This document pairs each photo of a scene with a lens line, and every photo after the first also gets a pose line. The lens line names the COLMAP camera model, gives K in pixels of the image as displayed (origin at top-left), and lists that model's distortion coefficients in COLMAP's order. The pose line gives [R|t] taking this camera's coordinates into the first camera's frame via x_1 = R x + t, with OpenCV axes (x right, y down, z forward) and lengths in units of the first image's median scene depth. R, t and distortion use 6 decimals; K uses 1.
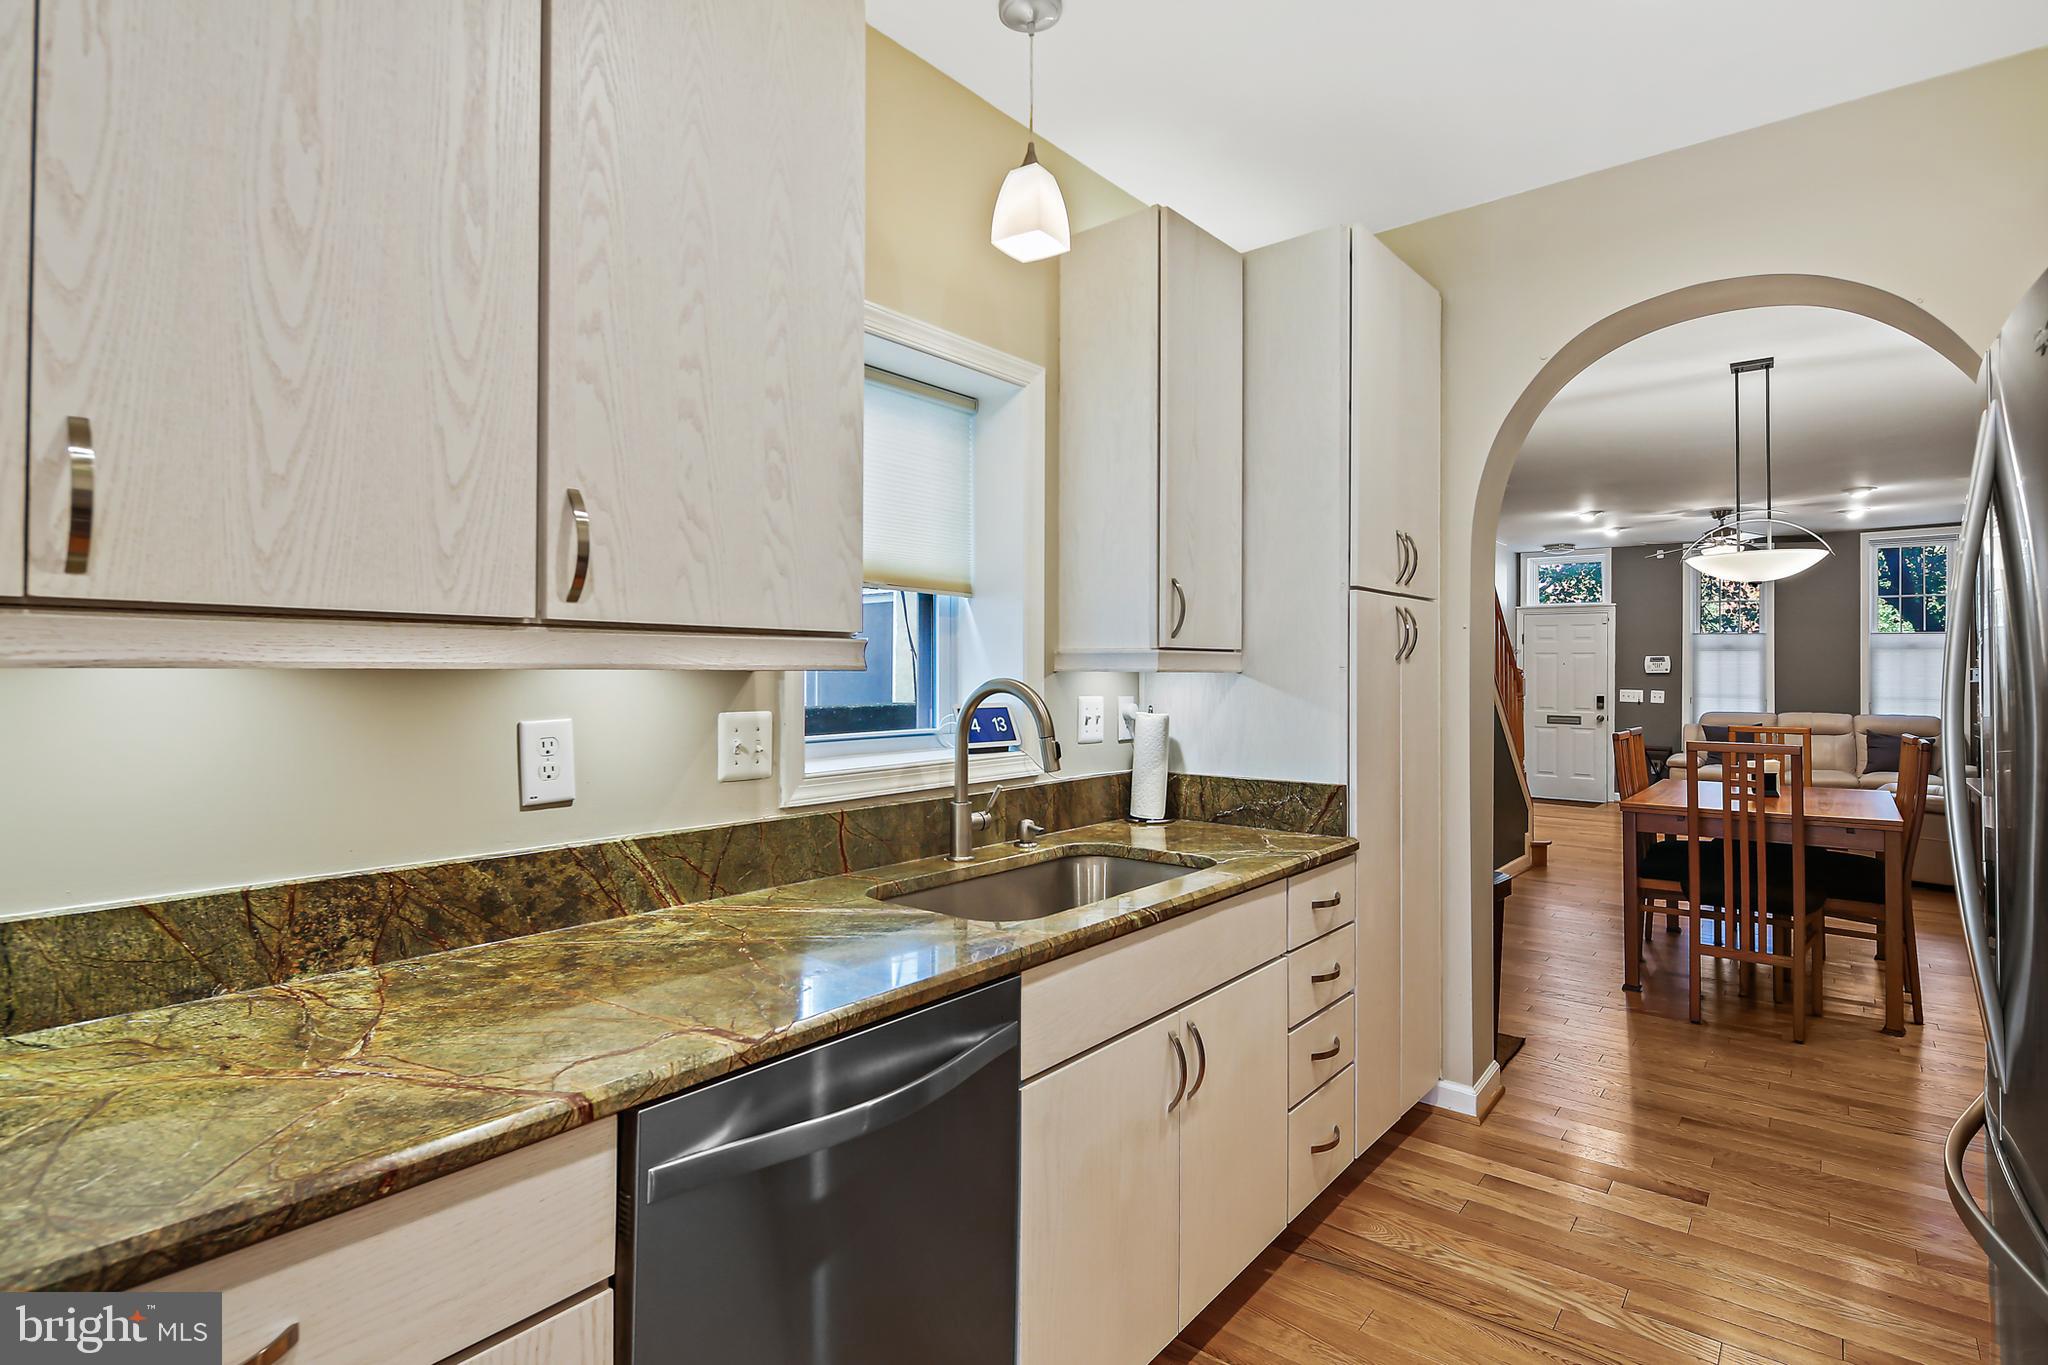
lens RADIAL K [[998.2, 0, 1021.6], [0, 998.2, 669.0], [0, 0, 1]] dist [0.004712, -0.004075]
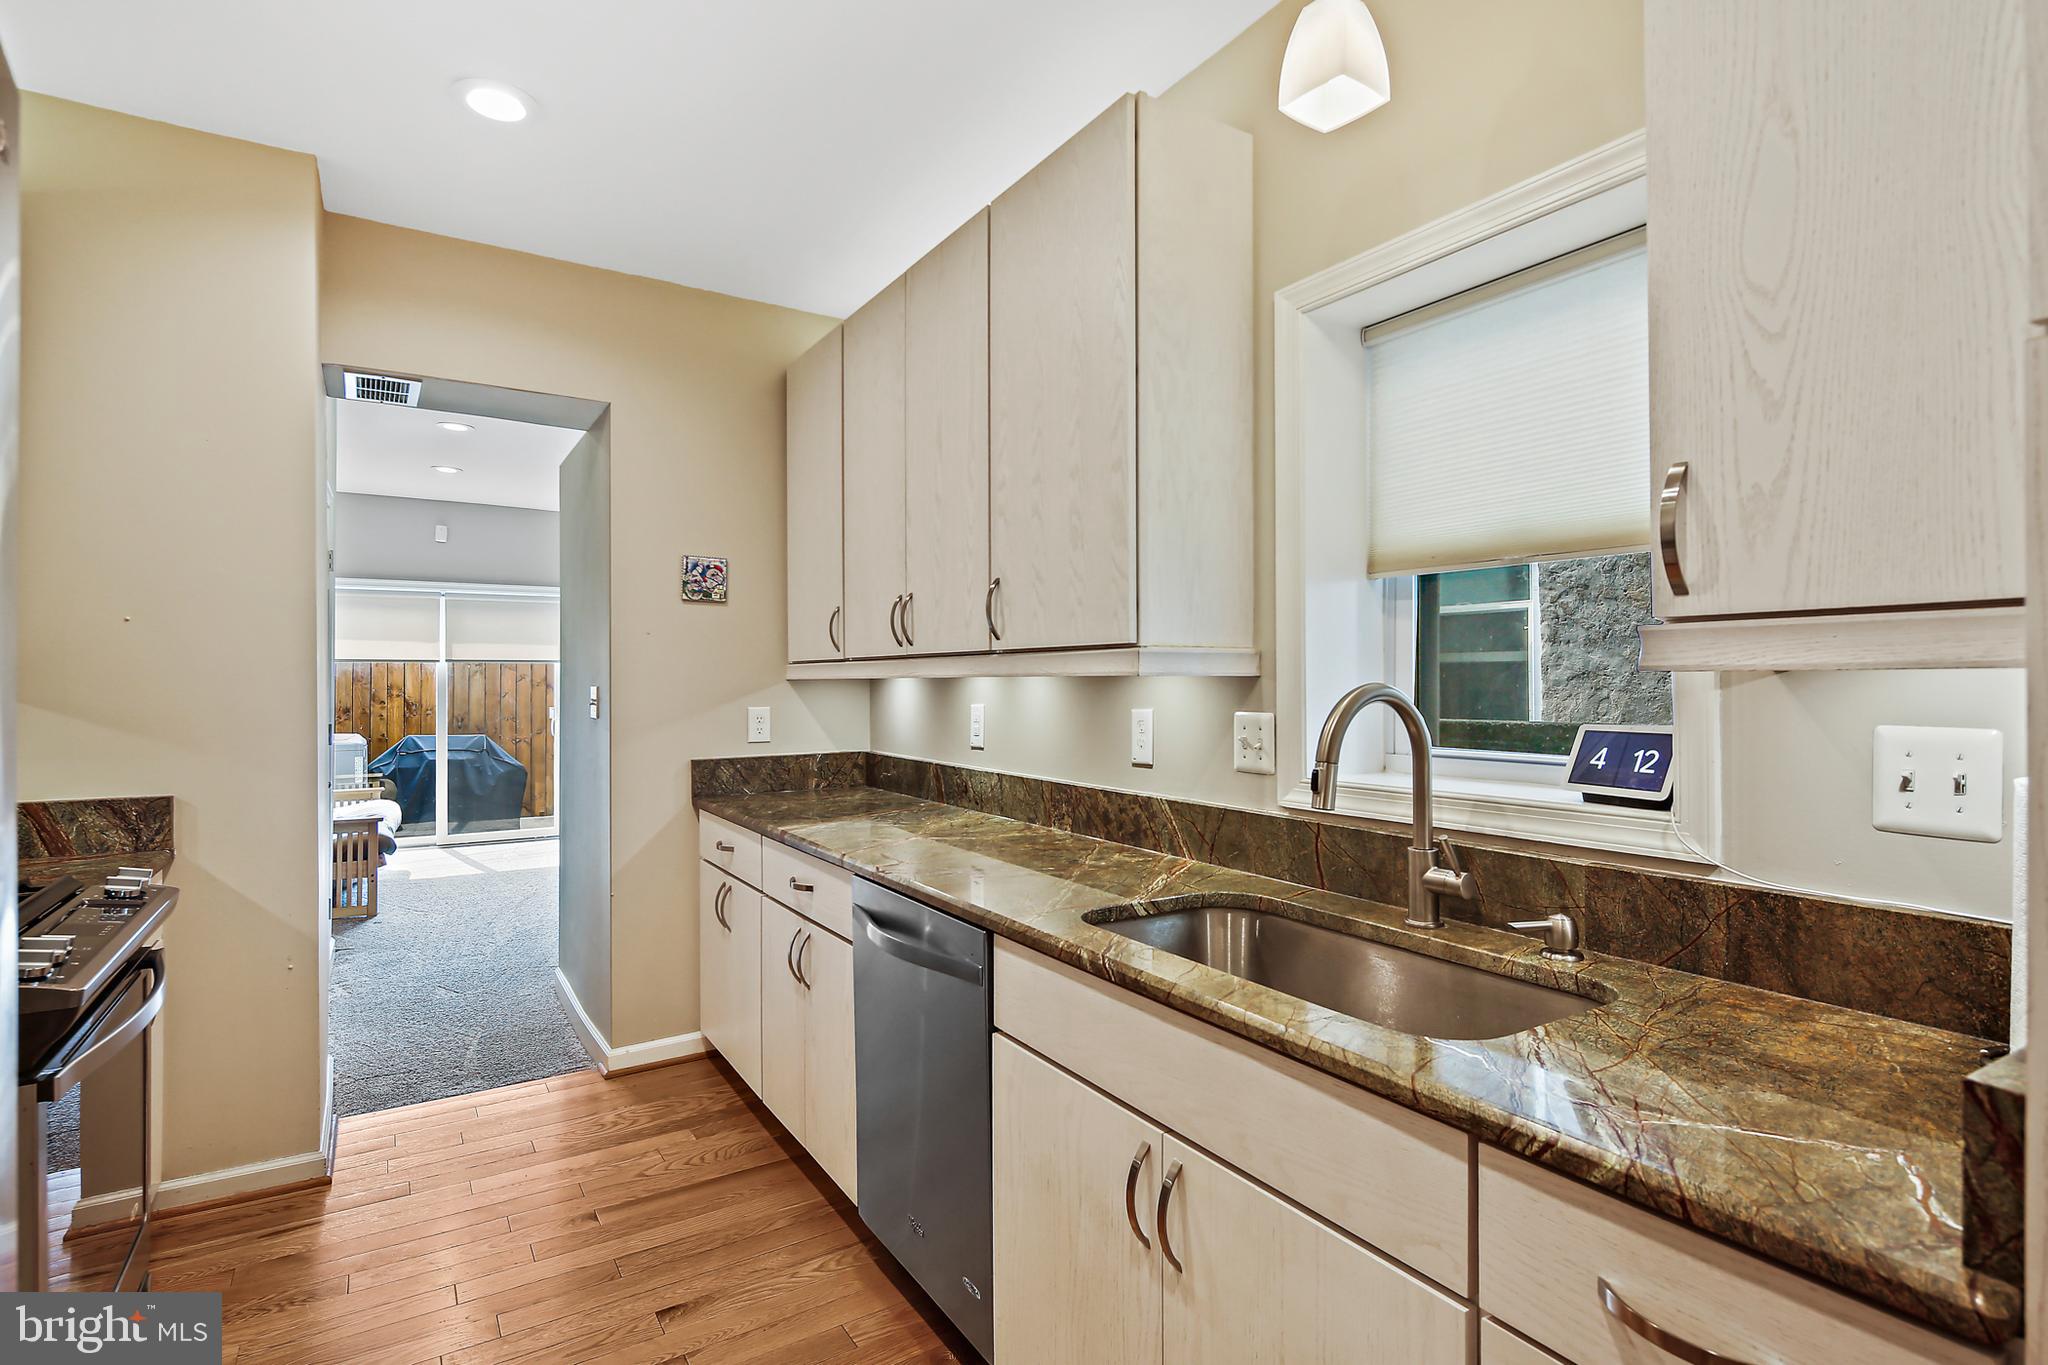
lens RADIAL K [[998.2, 0, 1023.7], [0, 998.2, 675.7], [0, 0, 1]] dist [0.004712, -0.004075]
pose [[-0.308170, -0.004865, -0.951319, 0.405167], [0.005687, 0.999960, -0.006956, 0.003733], [0.951314, -0.007553, -0.308130, 0.512429]]
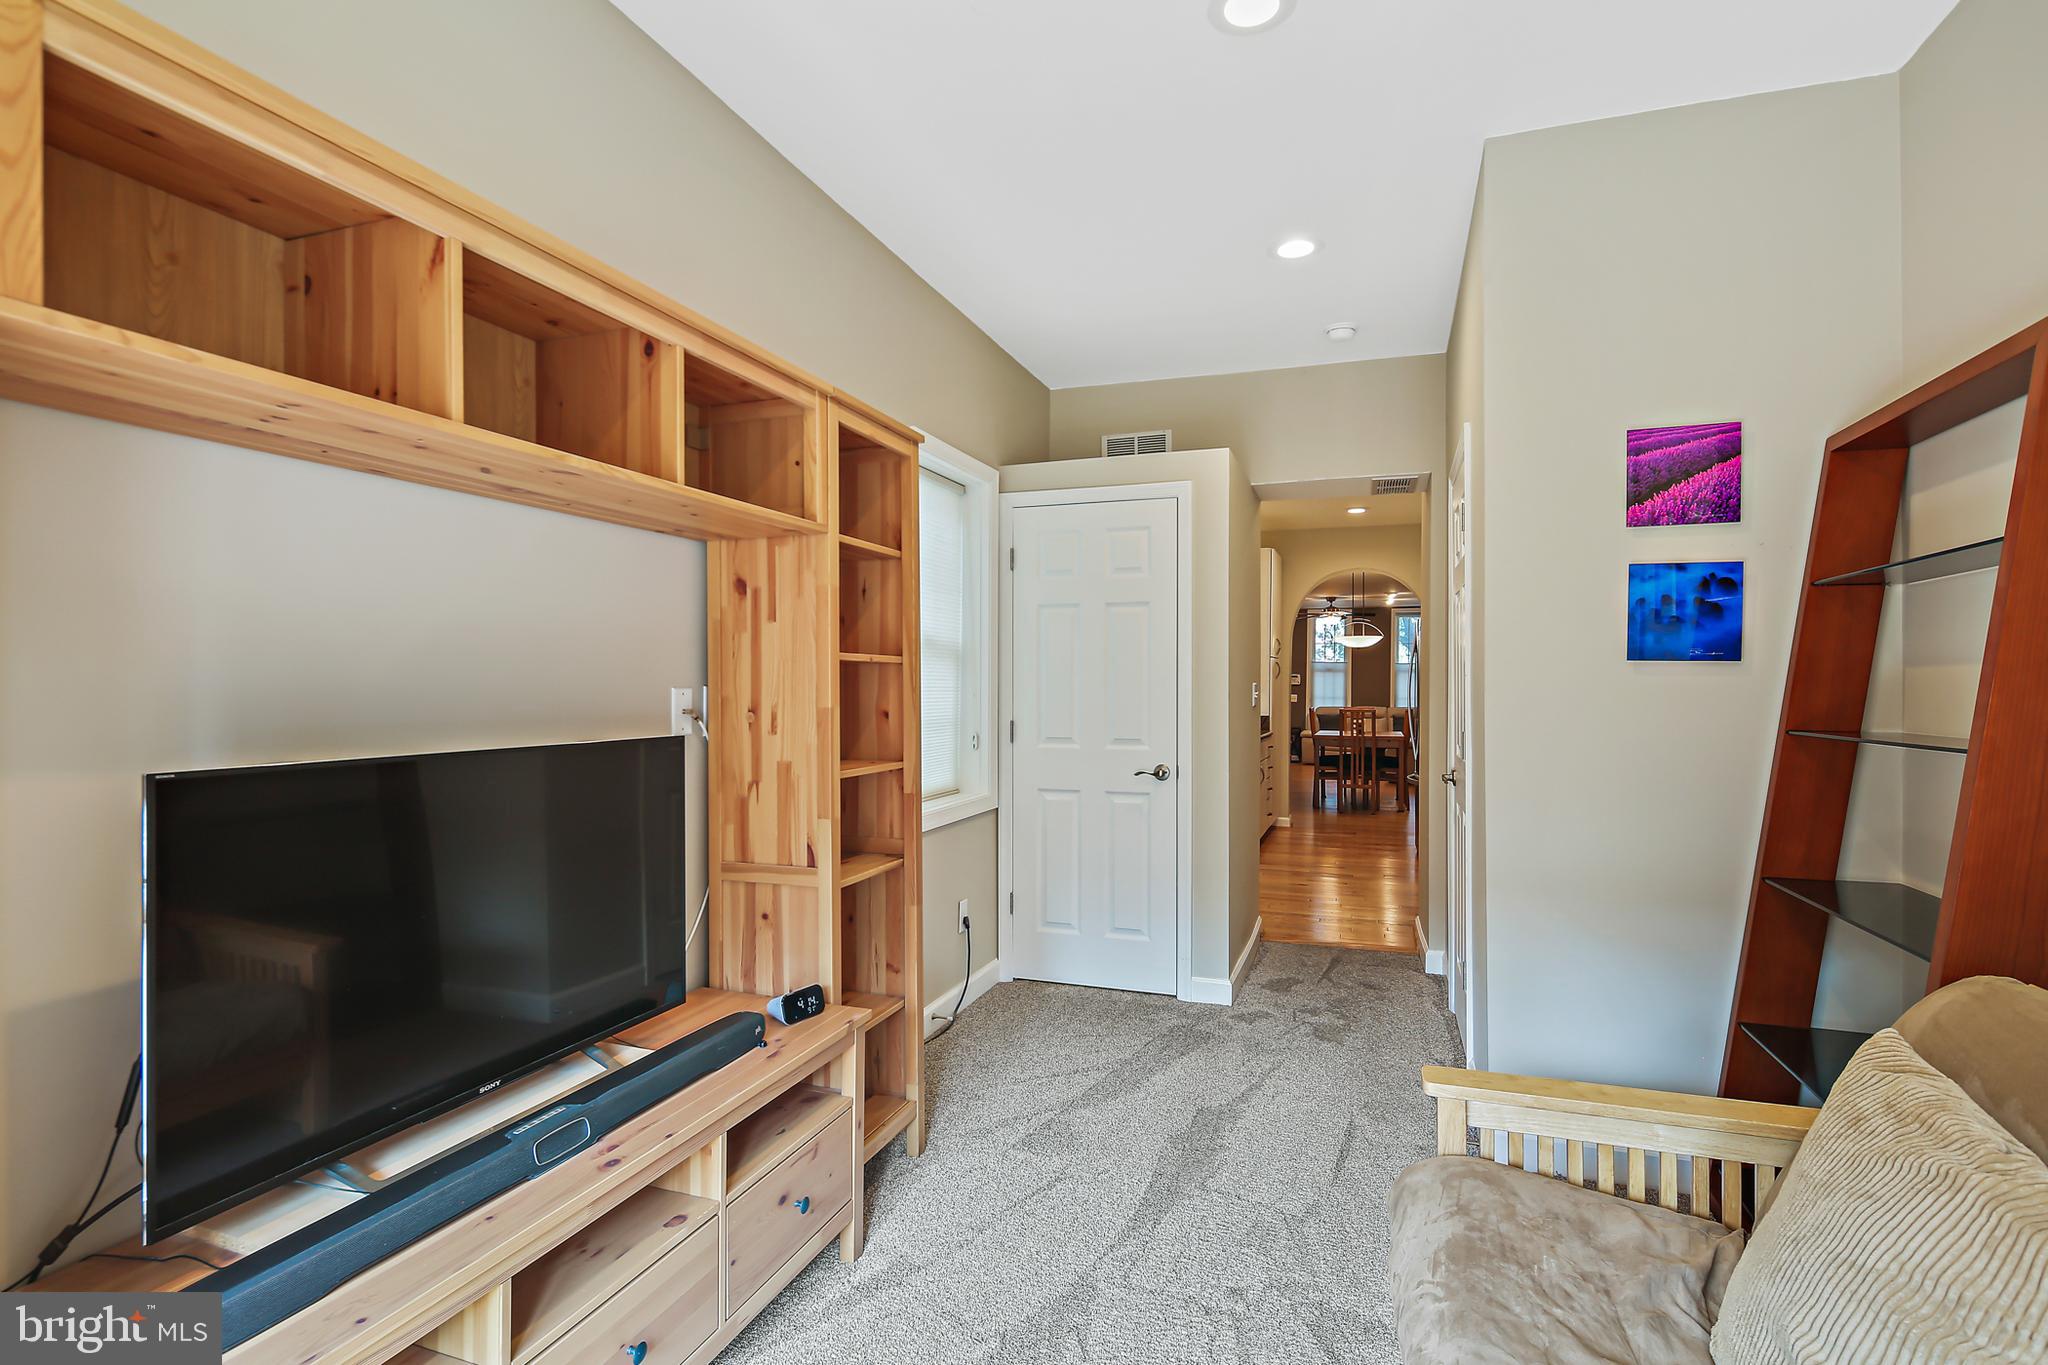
lens RADIAL K [[998.2, 0, 1033.1], [0, 998.2, 691.4], [0, 0, 1]] dist [0.004712, -0.004075]
pose [[0.937603, 0.002678, 0.347698, -0.961475], [-0.007676, 0.999886, 0.012997, -0.006718], [-0.347624, -0.014855, 0.937516, -1.140812]]
